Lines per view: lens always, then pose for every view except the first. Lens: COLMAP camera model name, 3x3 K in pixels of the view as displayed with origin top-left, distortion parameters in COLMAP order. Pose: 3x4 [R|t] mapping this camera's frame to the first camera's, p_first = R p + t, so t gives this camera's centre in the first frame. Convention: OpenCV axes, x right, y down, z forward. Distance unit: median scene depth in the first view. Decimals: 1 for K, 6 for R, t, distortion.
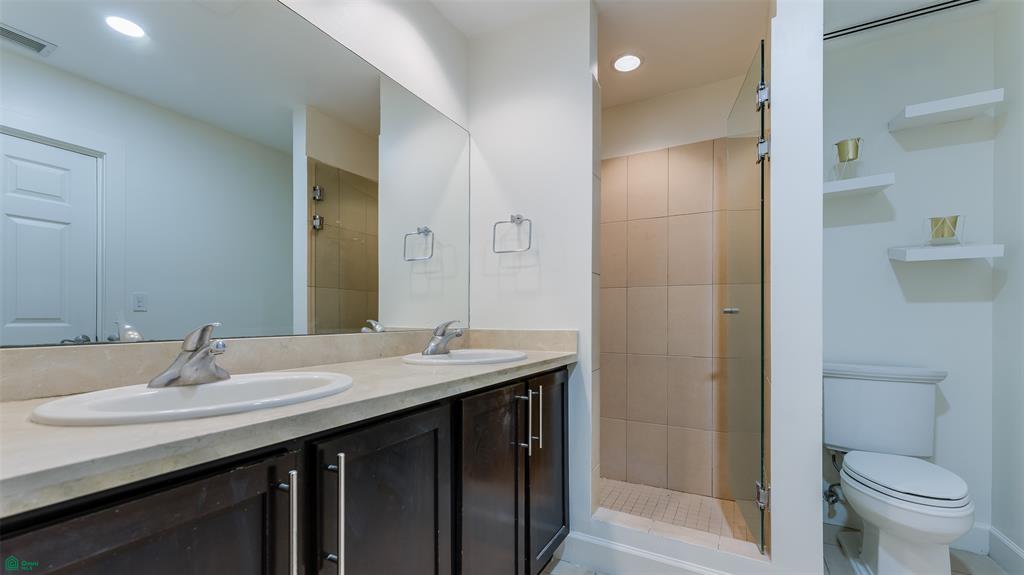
lens RADIAL K [[409.9, 0, 511.4], [0, 409.9, 319.1], [0, 0, 1]] dist [0.002441, 0.000277]
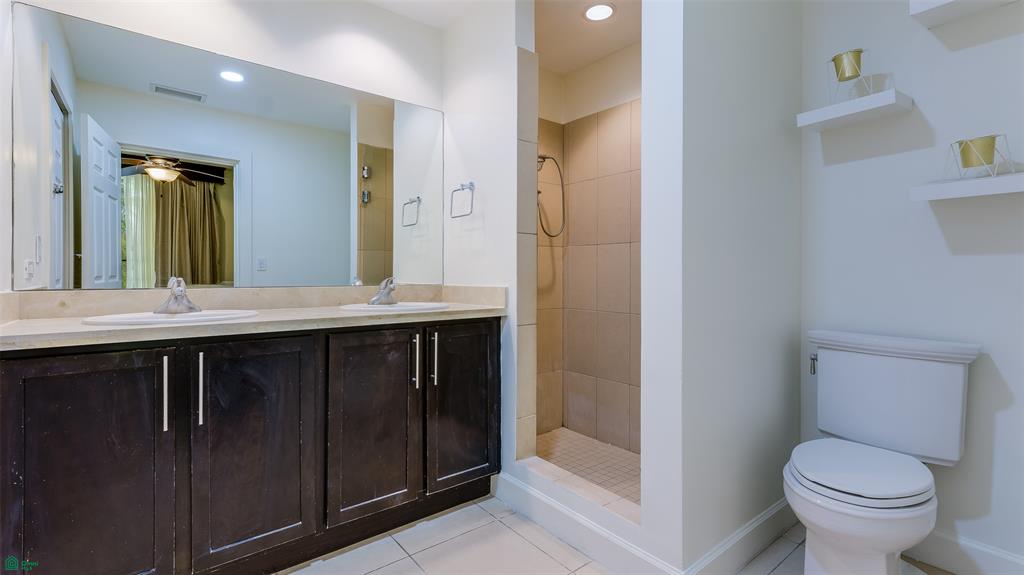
lens RADIAL K [[444.5, 0, 479.6], [0, 444.5, 278.4], [0, 0, 1]] dist [-0.001246, -0.000447]
pose [[0.911884, 0.002588, -0.410440, 0.532081], [-0.000983, 0.999991, 0.004121, 0.000943], [0.410447, -0.003355, 0.911878, -0.087572]]
